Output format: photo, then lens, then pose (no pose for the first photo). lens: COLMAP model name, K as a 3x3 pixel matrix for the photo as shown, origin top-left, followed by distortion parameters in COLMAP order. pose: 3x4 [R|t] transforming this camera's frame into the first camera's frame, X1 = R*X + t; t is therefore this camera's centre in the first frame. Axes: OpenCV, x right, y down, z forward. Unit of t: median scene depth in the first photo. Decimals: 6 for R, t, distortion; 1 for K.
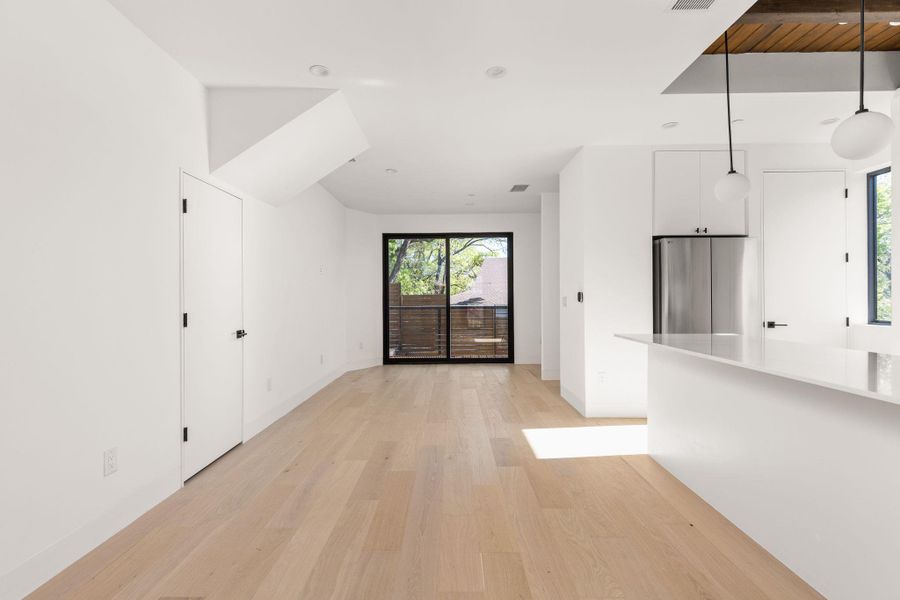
lens RADIAL K [[410.1, 0, 447.1], [0, 410.1, 297.7], [0, 0, 1]] dist [-0.001696, -0.000539]
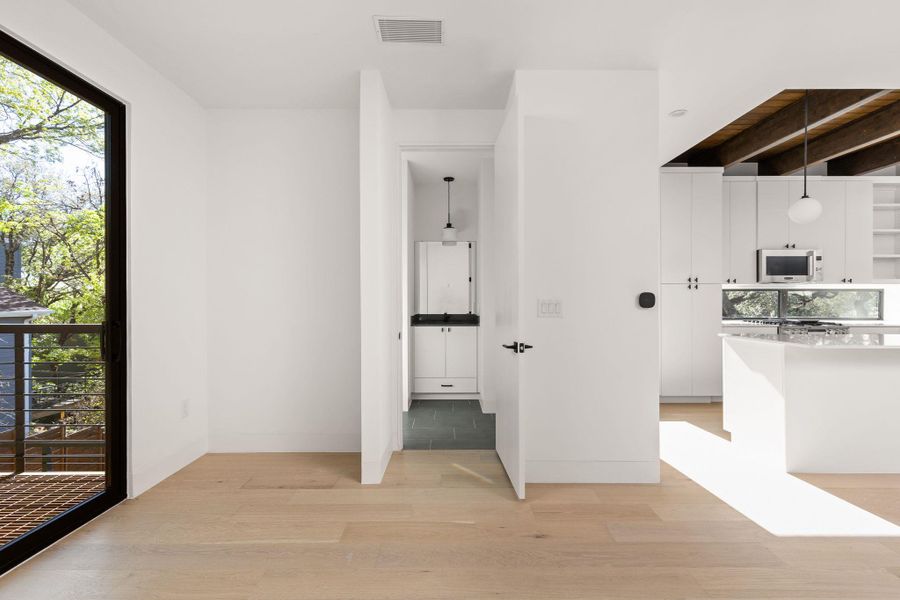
lens RADIAL K [[404.4, 0, 448.7], [0, 404.4, 300.9], [0, 0, 1]] dist [0.003655, -0.000086]
pose [[-0.013596, 0.005094, 0.999895, -0.169592], [-0.000654, 0.999987, -0.005103, 0.001994], [-0.999907, -0.000723, -0.013592, 0.738197]]
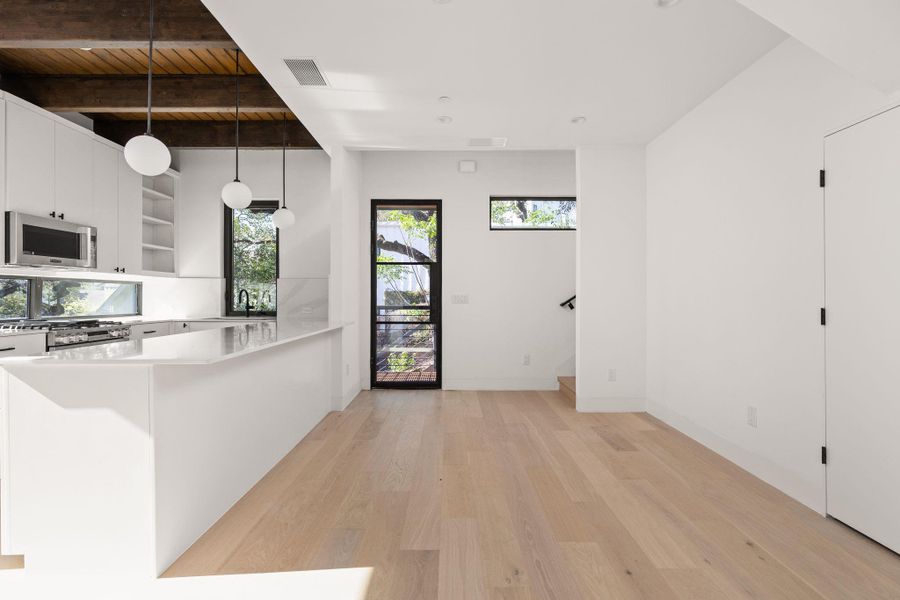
lens RADIAL K [[418.7, 0, 449.6], [0, 418.7, 296.0], [0, 0, 1]] dist [-0.002093, -0.000018]
pose [[-0.999911, 0.005085, -0.012315, 0.043739], [0.005114, 0.999984, -0.002367, 0.004172], [0.012303, -0.002430, -0.999921, 0.653382]]
